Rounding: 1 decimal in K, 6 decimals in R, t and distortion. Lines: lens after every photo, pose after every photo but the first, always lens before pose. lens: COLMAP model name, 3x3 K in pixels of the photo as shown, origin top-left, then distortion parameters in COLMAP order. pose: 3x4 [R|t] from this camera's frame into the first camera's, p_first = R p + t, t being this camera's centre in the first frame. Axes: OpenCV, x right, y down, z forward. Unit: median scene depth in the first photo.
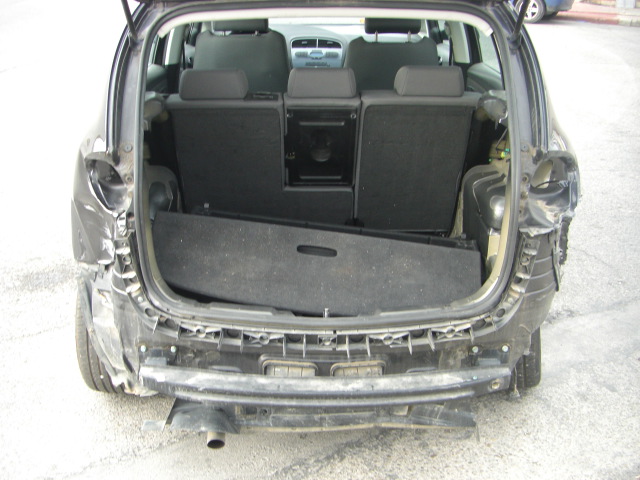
lens RADIAL K [[724.6, 0, 297.6], [0, 724.6, 269.8], [0, 0, 1]] dist [-0.176879, 0.091750]
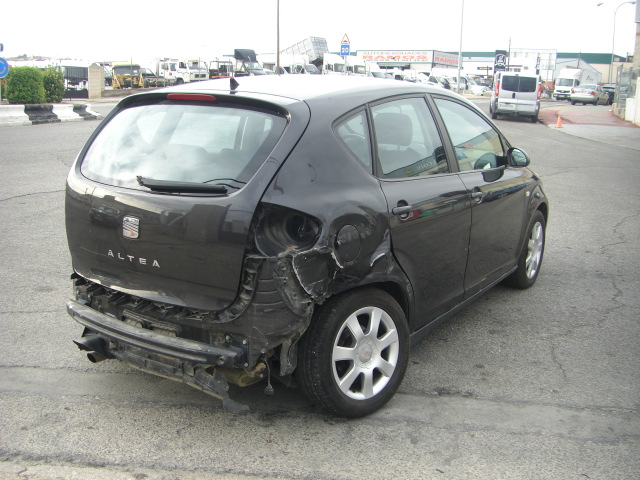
lens RADIAL K [[724.6, 0, 297.6], [0, 724.6, 269.8], [0, 0, 1]] dist [-0.176879, 0.091750]
pose [[0.833253, 0.179382, -0.522983, 1.034056], [-0.269077, 0.957897, -0.100157, 0.083161], [0.482998, 0.224179, 0.846438, -0.178213]]
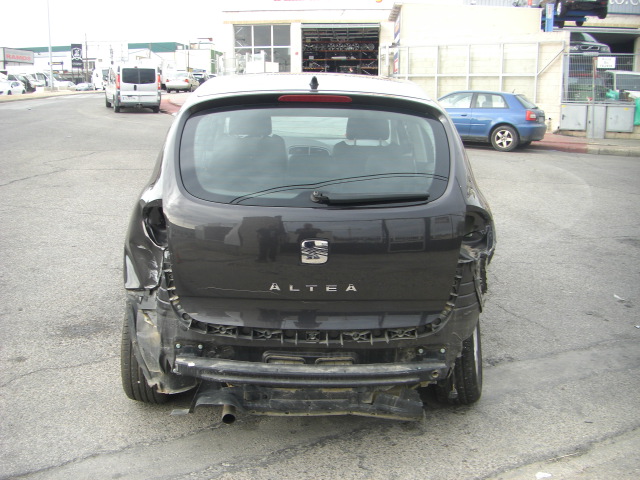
lens RADIAL K [[724.6, 0, 297.6], [0, 724.6, 269.8], [0, 0, 1]] dist [-0.176879, 0.091750]
pose [[0.999699, 0.020589, 0.013315, -0.008605], [-0.017944, 0.984416, -0.174939, 0.191564], [-0.016710, 0.174648, 0.984489, -0.357672]]
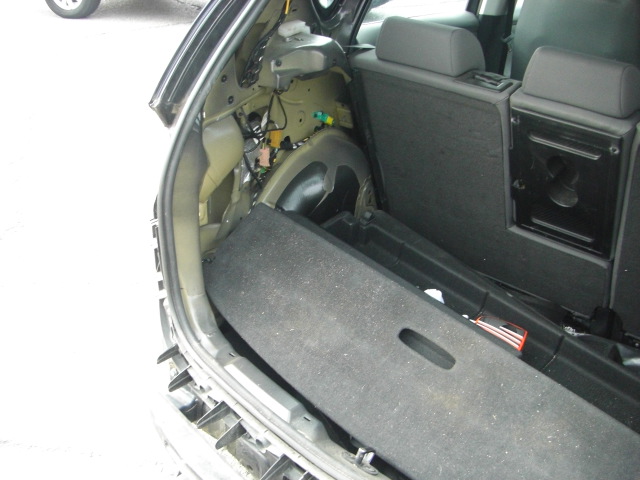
lens RADIAL K [[724.6, 0, 297.6], [0, 724.6, 269.8], [0, 0, 1]] dist [-0.176879, 0.091750]
pose [[0.754848, 0.354503, -0.551845, 0.243109], [-0.312066, 0.934135, 0.173223, -0.151348], [0.576906, 0.041455, 0.815758, 0.429058]]
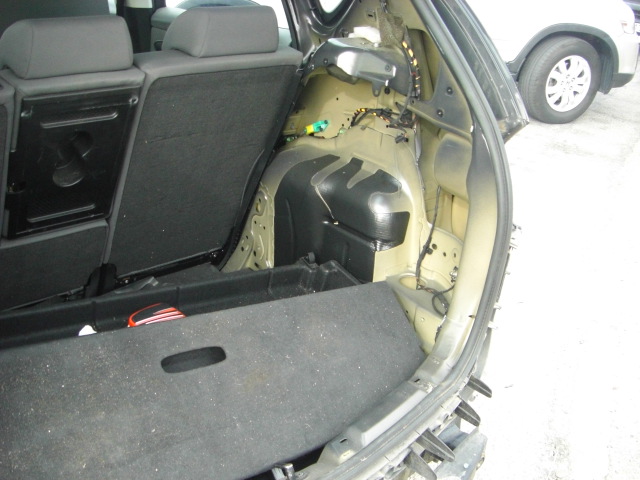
lens RADIAL K [[724.6, 0, 297.6], [0, 724.6, 269.8], [0, 0, 1]] dist [-0.176879, 0.091750]
pose [[0.741373, -0.245381, 0.624623, -0.225218], [0.208162, 0.968931, 0.133571, -0.140267], [-0.637992, 0.030997, 0.769419, 0.516918]]
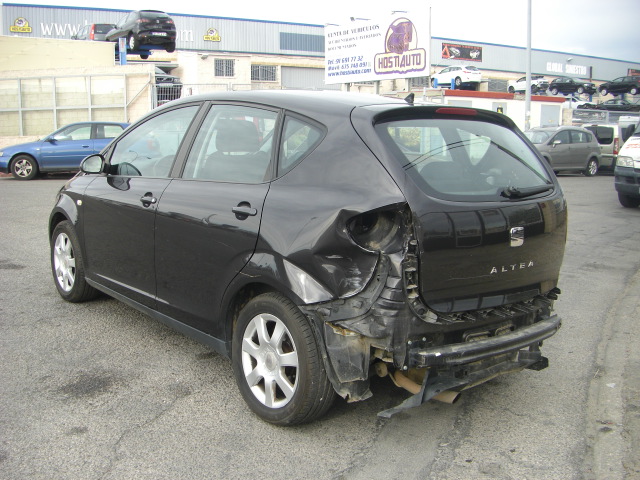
lens RADIAL K [[724.6, 0, 297.6], [0, 724.6, 269.8], [0, 0, 1]] dist [-0.176879, 0.091750]
pose [[0.780386, -0.101717, 0.616970, -1.188957], [0.240577, 0.959572, -0.146097, 0.119525], [-0.577167, 0.262441, 0.773307, -0.017352]]
